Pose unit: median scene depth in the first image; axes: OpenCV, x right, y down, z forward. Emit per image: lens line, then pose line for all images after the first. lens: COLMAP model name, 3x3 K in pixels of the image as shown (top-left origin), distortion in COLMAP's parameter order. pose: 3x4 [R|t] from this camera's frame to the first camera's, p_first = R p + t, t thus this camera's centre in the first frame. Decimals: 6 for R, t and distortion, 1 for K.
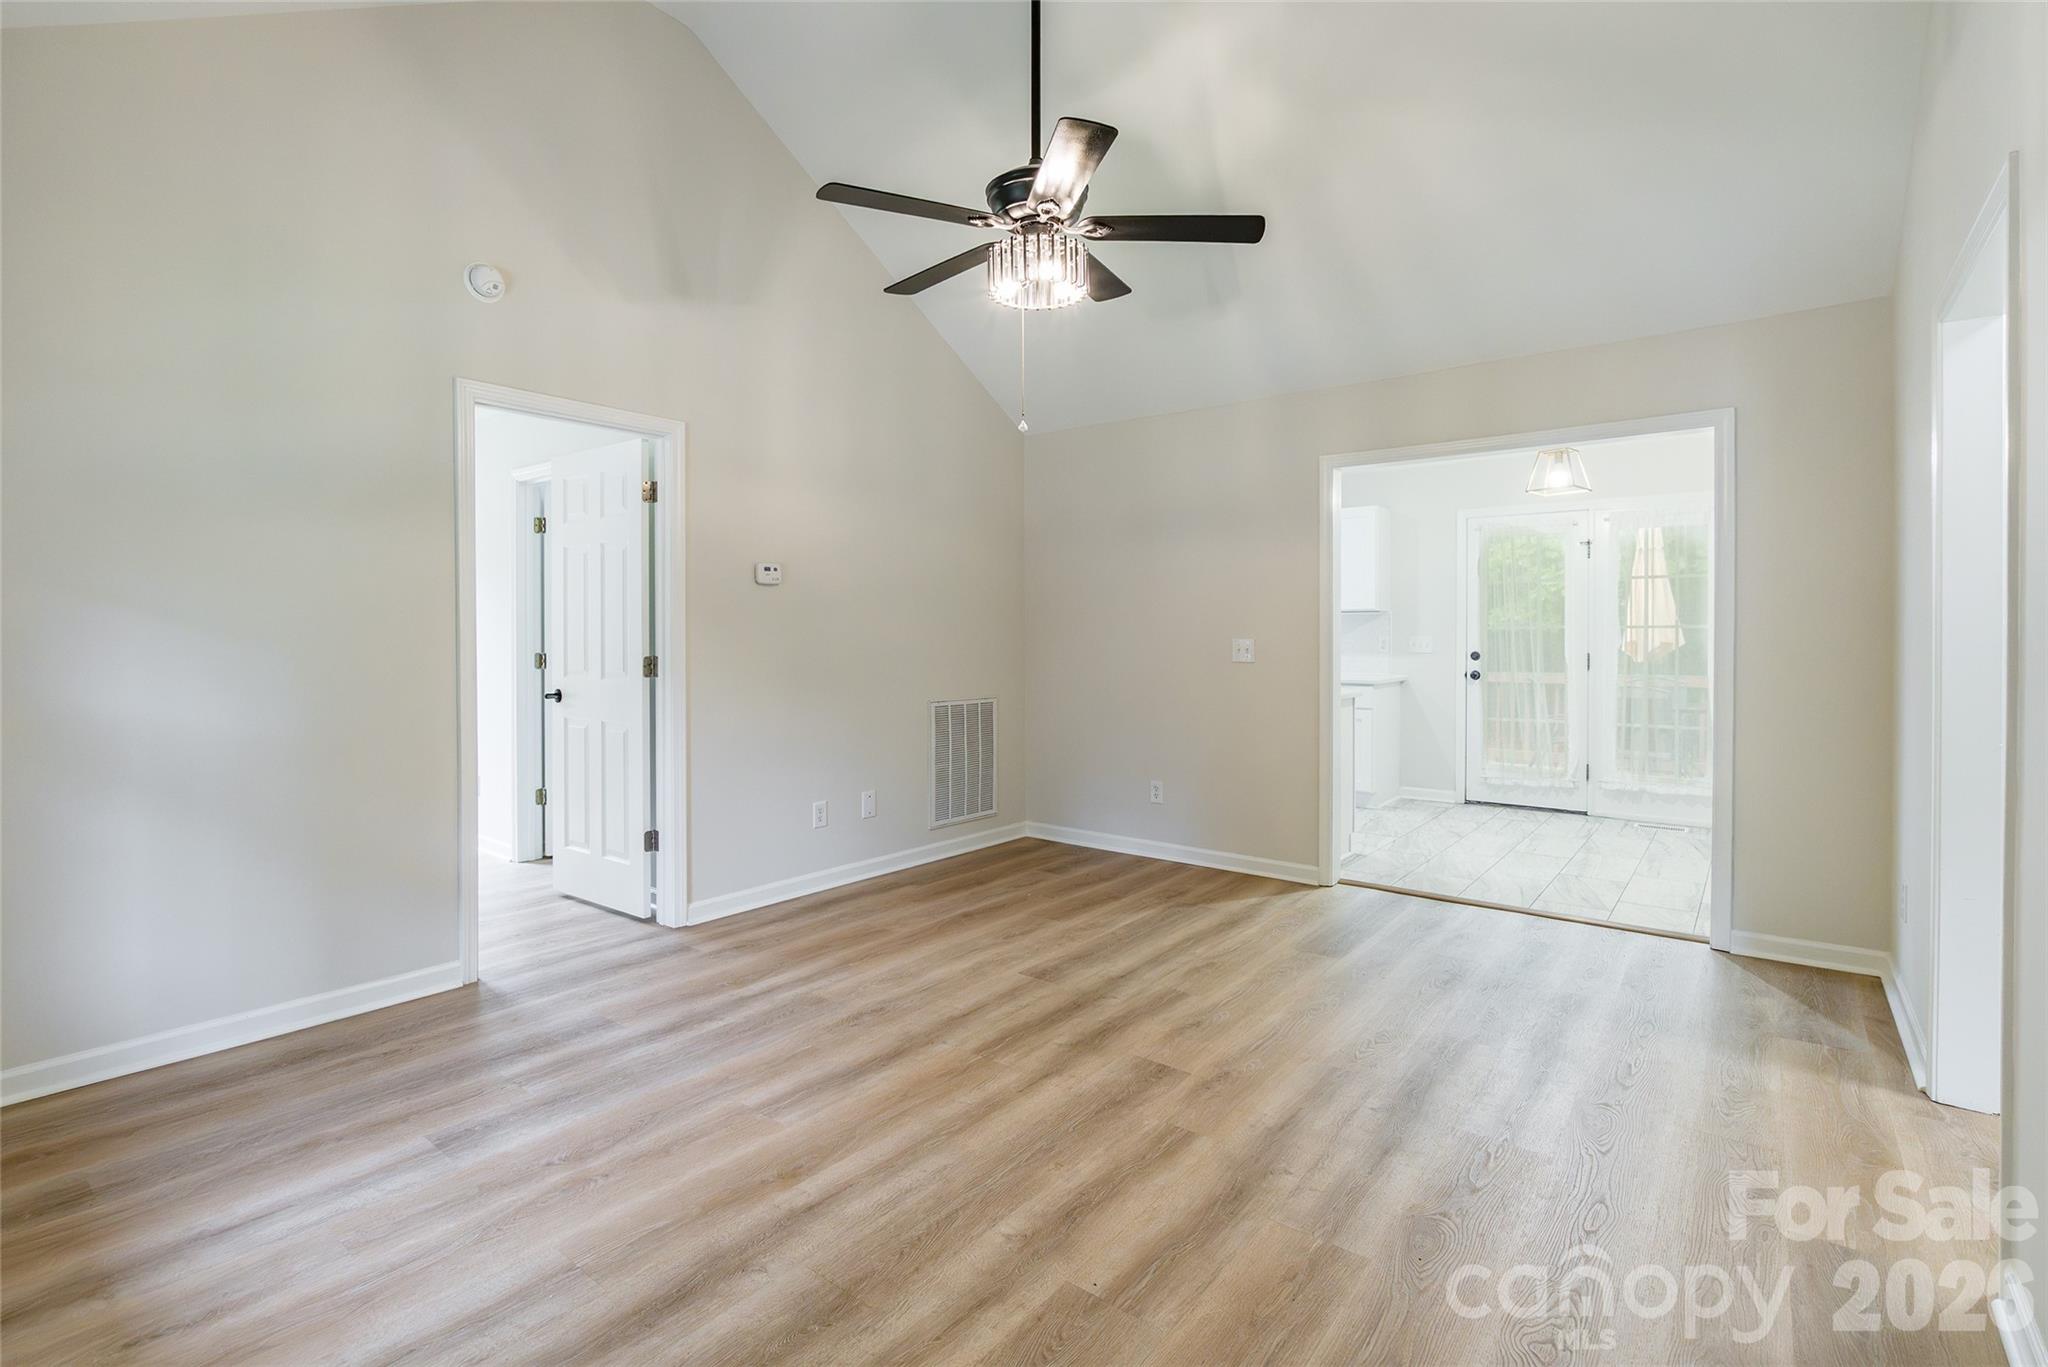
lens RADIAL K [[964.3, 0, 1036.9], [0, 964.3, 649.6], [0, 0, 1]] dist [-0.018389, 0.000614]
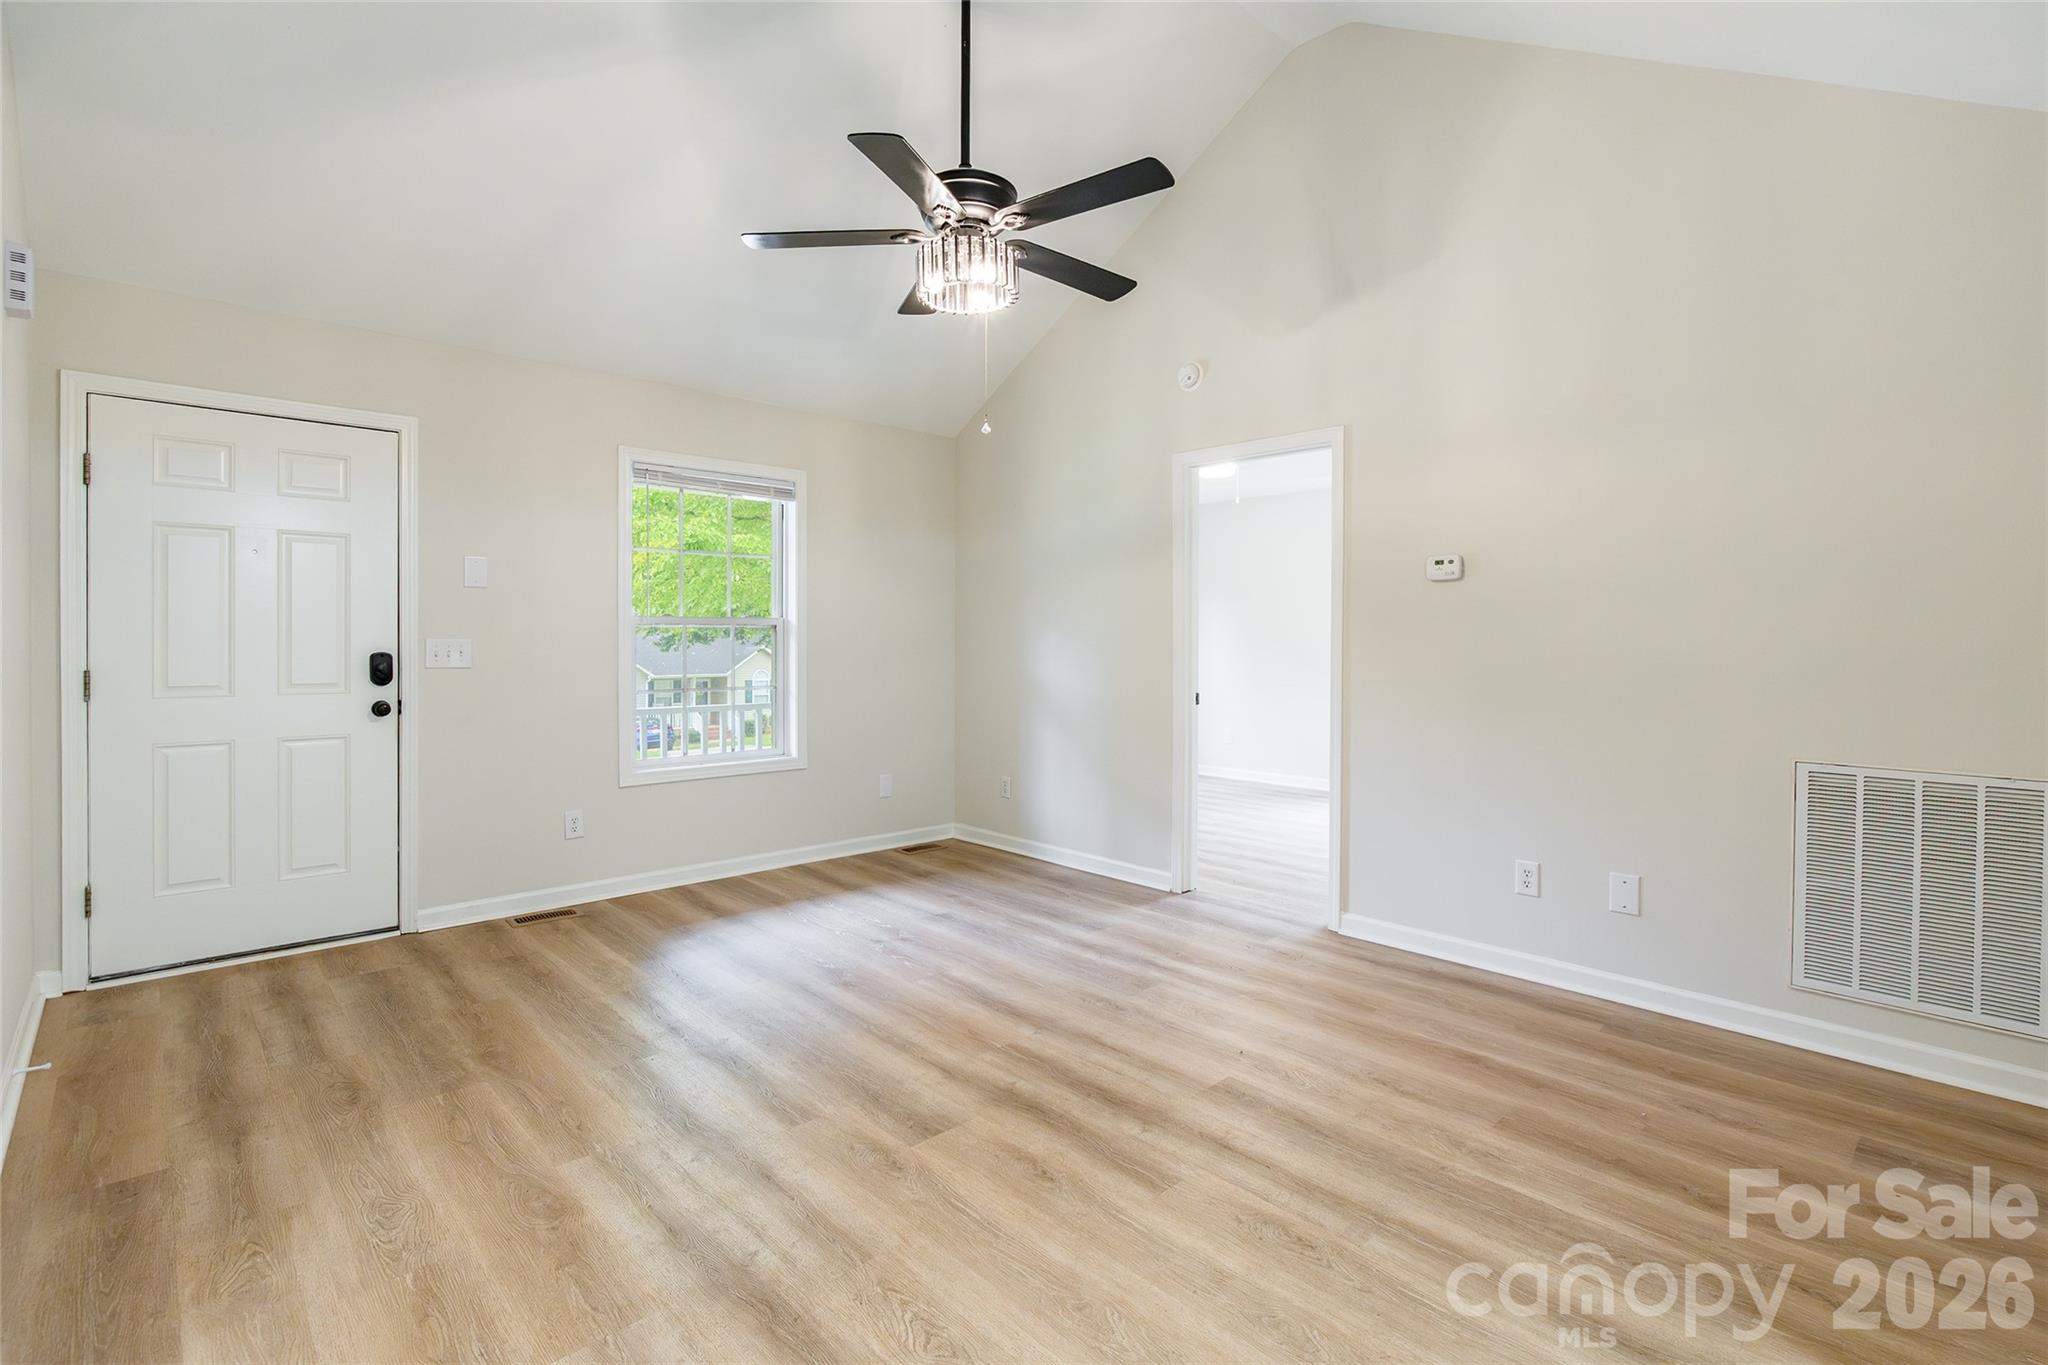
lens RADIAL K [[964.3, 0, 1006.8], [0, 964.3, 643.7], [0, 0, 1]] dist [-0.018389, 0.000614]
pose [[-0.181025, 0.004698, -0.983467, 0.794045], [-0.022102, 0.999717, 0.008844, -0.013750], [0.983230, 0.023337, -0.180869, 0.989550]]
